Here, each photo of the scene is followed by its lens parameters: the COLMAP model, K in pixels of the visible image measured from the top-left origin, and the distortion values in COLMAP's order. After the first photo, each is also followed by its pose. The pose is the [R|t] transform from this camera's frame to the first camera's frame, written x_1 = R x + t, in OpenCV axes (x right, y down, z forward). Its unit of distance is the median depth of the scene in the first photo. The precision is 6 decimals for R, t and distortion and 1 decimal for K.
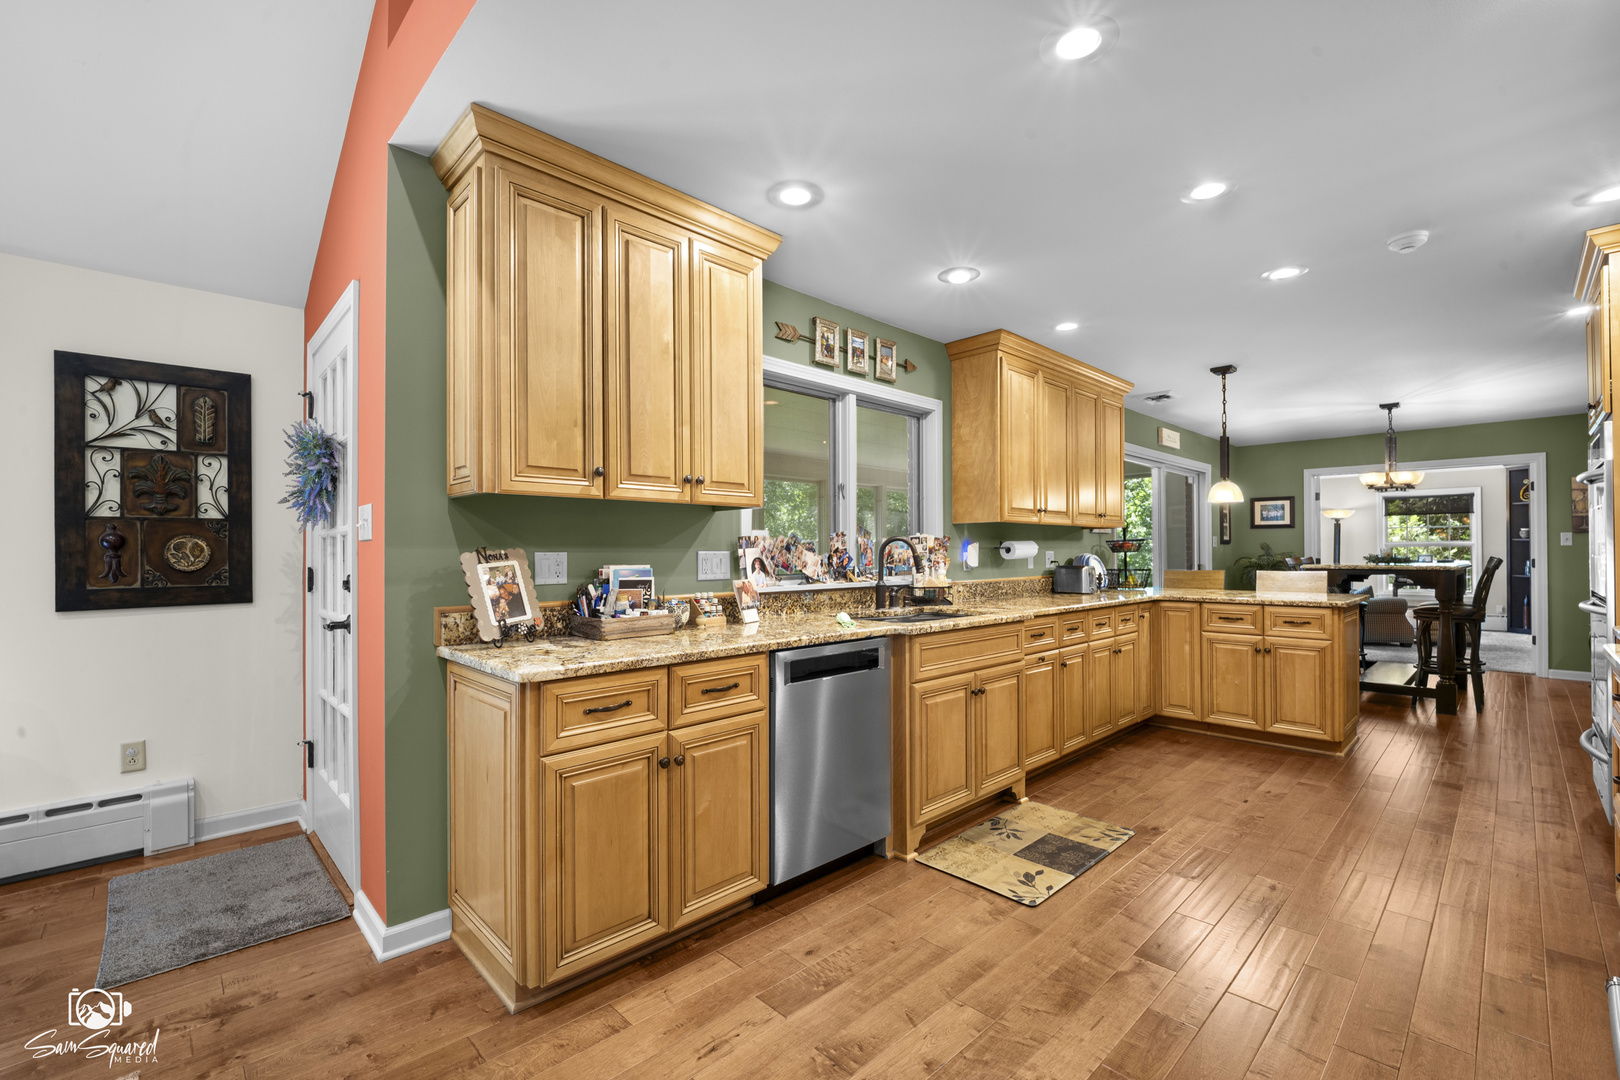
lens RADIAL K [[670.9, 0, 784.3], [0, 670.9, 547.9], [0, 0, 1]] dist [0.001606, -0.008313]
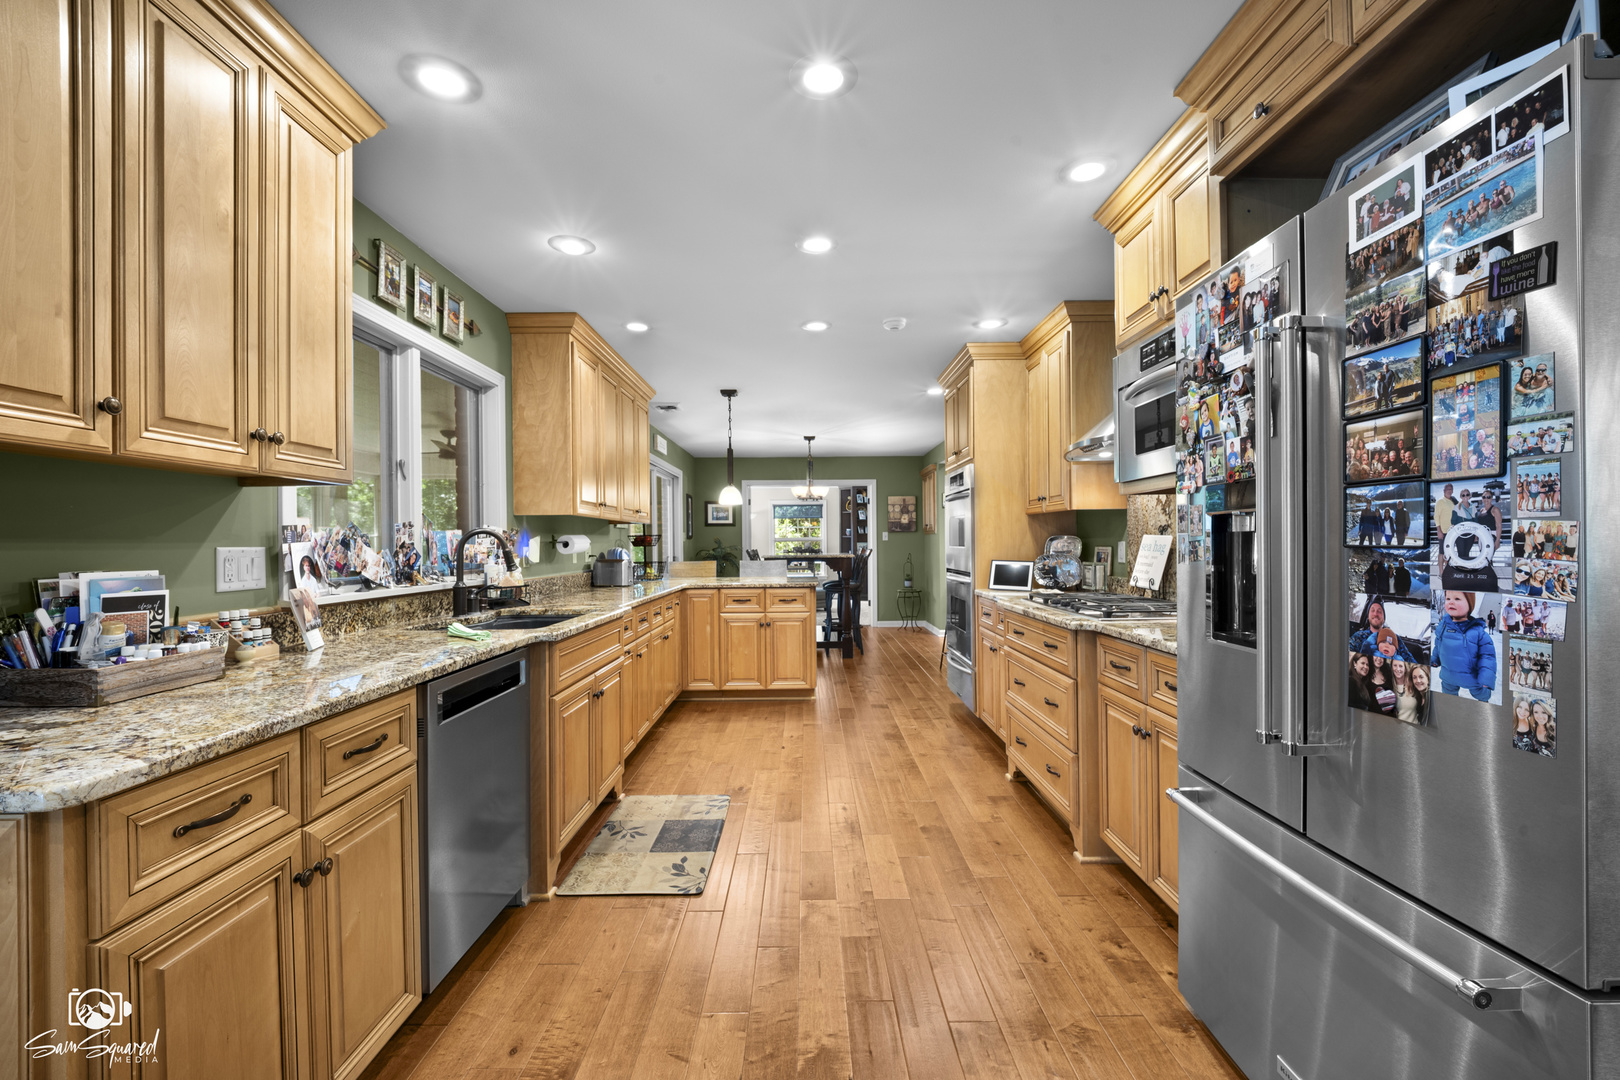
lens RADIAL K [[670.9, 0, 814.8], [0, 670.9, 544.0], [0, 0, 1]] dist [0.001606, -0.008313]
pose [[0.685503, -0.002748, 0.728065, -0.214739], [0.001210, 0.999996, 0.002635, 0.001046], [-0.728069, -0.000925, 0.685503, 0.148353]]
